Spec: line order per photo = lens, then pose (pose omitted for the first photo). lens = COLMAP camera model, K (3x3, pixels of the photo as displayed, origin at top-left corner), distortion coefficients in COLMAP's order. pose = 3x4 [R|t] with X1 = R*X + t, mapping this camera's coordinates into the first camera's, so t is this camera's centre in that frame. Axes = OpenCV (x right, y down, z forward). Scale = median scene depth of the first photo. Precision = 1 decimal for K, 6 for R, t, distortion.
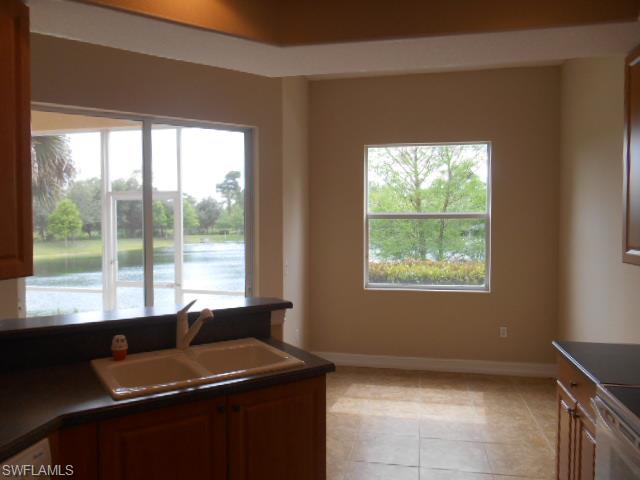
lens RADIAL K [[491.4, 0, 320.0], [0, 491.4, 240.0], [0, 0, 1]] dist [-0.012660, -0.003153]
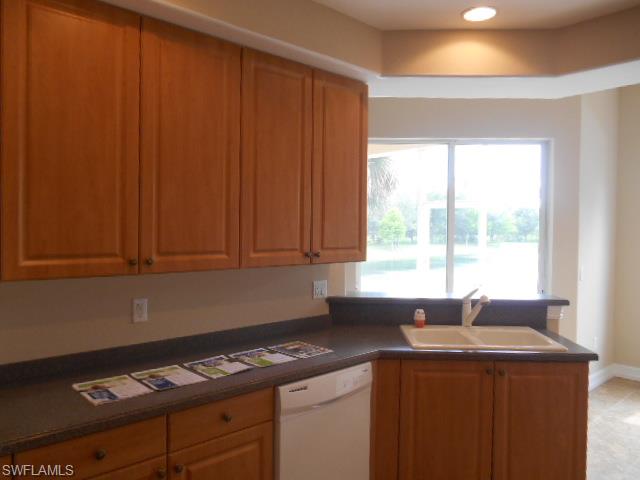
lens RADIAL K [[491.4, 0, 320.0], [0, 491.4, 240.0], [0, 0, 1]] dist [-0.012660, -0.003153]
pose [[0.810641, 0.021397, -0.585153, 0.100867], [-0.029024, 0.999572, -0.003656, 0.009008], [0.584824, 0.019947, 0.810915, -0.171791]]
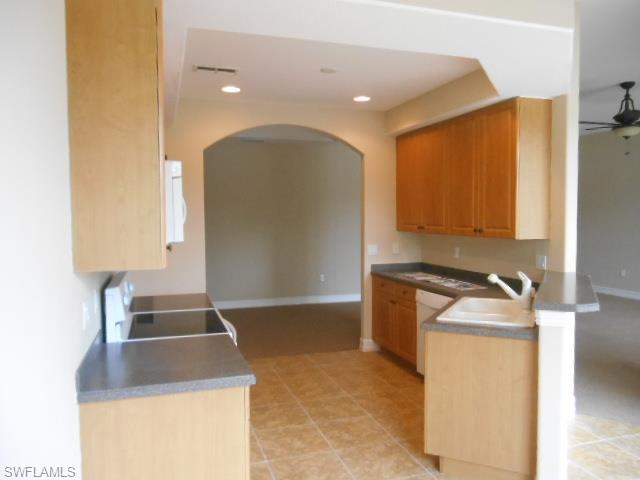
lens RADIAL K [[491.4, 0, 320.0], [0, 491.4, 240.0], [0, 0, 1]] dist [-0.012660, -0.003153]
pose [[-0.864545, 0.045516, -0.500490, 0.588947], [-0.000336, 0.995838, 0.091145, -0.059224], [0.502556, 0.078967, -0.860931, 1.345488]]
